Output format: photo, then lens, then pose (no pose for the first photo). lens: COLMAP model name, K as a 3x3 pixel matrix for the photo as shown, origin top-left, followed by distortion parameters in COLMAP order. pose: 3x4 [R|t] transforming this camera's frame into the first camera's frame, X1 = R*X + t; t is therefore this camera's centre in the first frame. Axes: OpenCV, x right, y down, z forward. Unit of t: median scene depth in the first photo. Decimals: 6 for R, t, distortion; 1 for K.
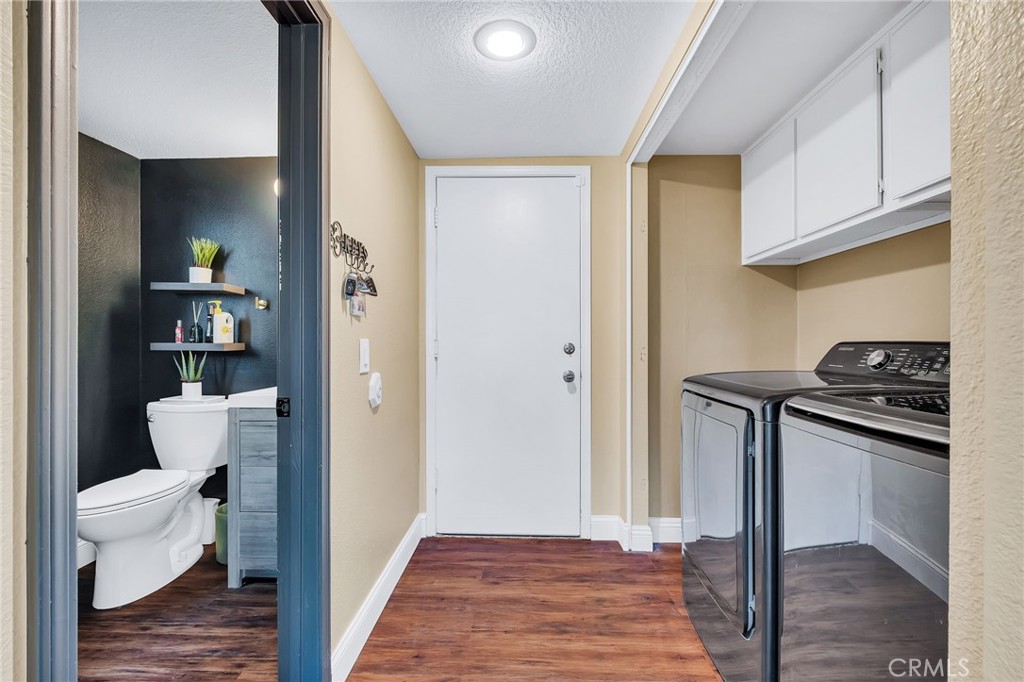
lens RADIAL K [[462.1, 0, 509.1], [0, 462.1, 340.7], [0, 0, 1]] dist [-0.002517, -0.001763]
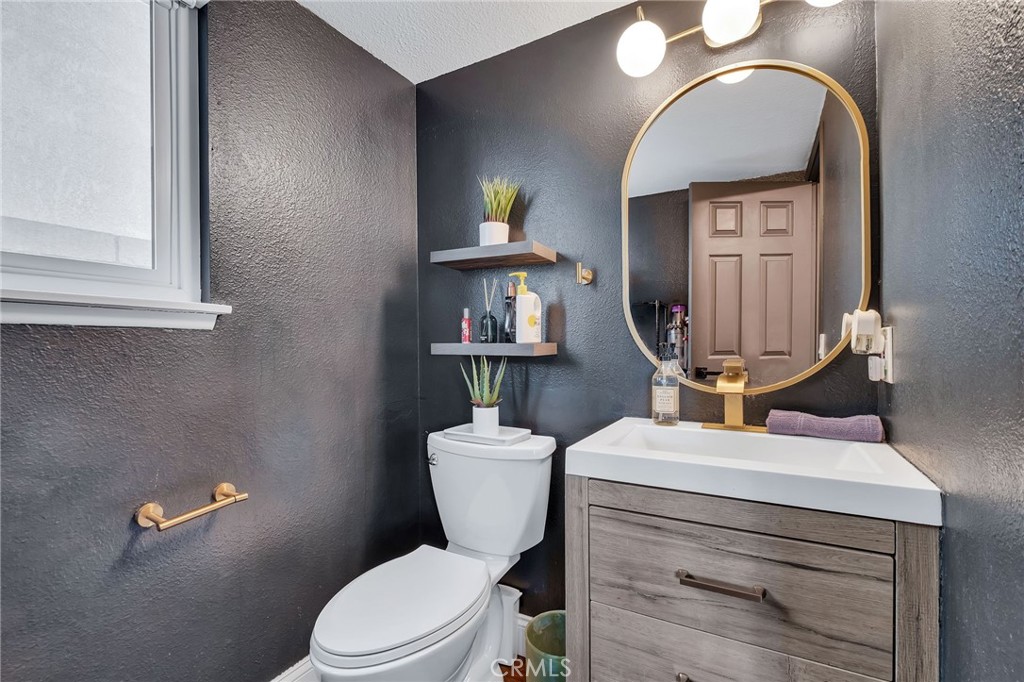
lens RADIAL K [[462.1, 0, 510.7], [0, 462.1, 345.3], [0, 0, 1]] dist [-0.002517, -0.001763]
pose [[0.890407, -0.004223, -0.455145, -0.363824], [0.007264, 0.999961, 0.004934, 0.005062], [0.455106, -0.007699, 0.890404, 0.449054]]
